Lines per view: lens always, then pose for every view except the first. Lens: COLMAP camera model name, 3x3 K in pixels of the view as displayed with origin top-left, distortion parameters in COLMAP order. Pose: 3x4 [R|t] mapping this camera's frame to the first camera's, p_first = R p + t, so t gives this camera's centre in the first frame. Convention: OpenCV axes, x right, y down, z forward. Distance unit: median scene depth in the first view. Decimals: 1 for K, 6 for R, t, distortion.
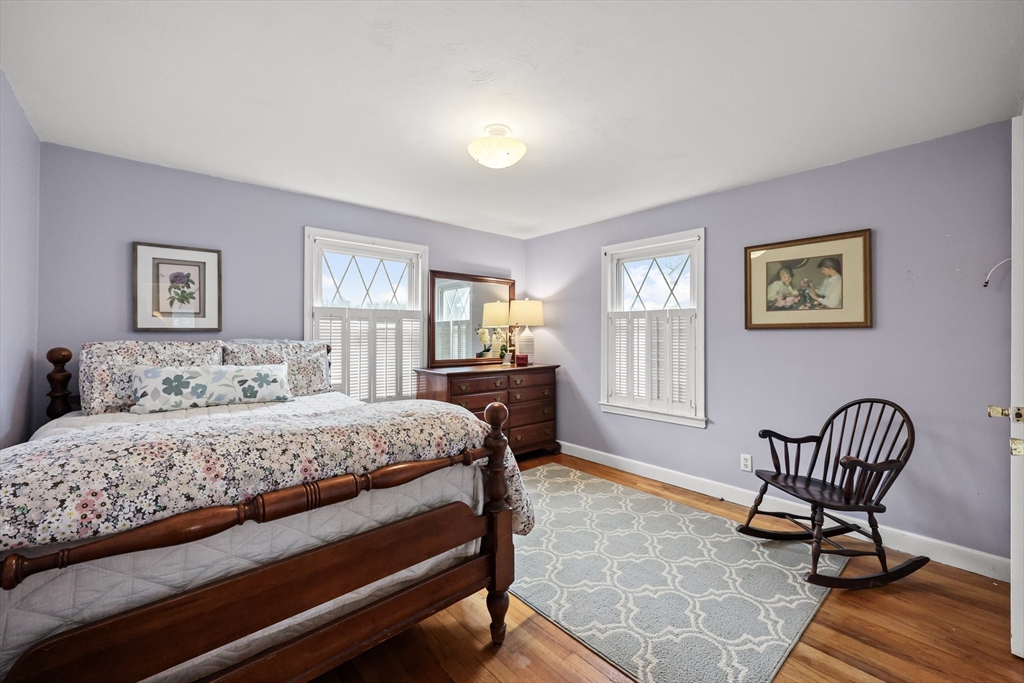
lens RADIAL K [[416.3, 0, 516.6], [0, 416.3, 339.5], [0, 0, 1]] dist [0.000871, -0.000261]
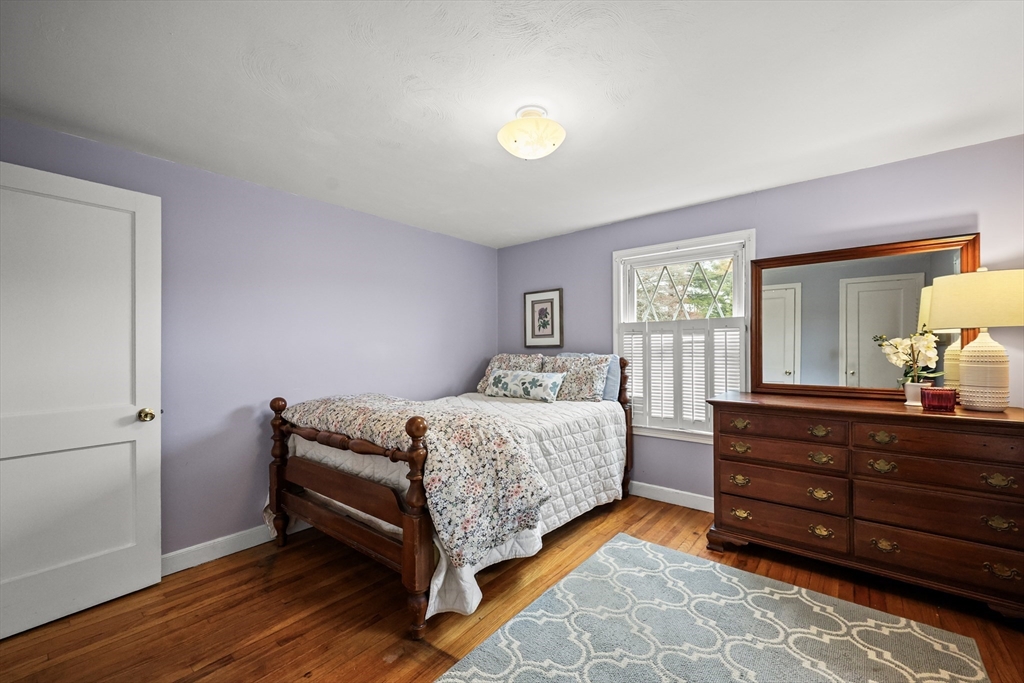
lens RADIAL K [[411.6, 0, 509.0], [0, 411.6, 350.0], [0, 0, 1]] dist [-0.000700, -0.000371]
pose [[0.153938, 0.004192, -0.988072, 0.641524], [-0.000845, 0.999991, 0.004111, -0.015769], [0.988080, 0.000202, 0.153940, 0.658489]]
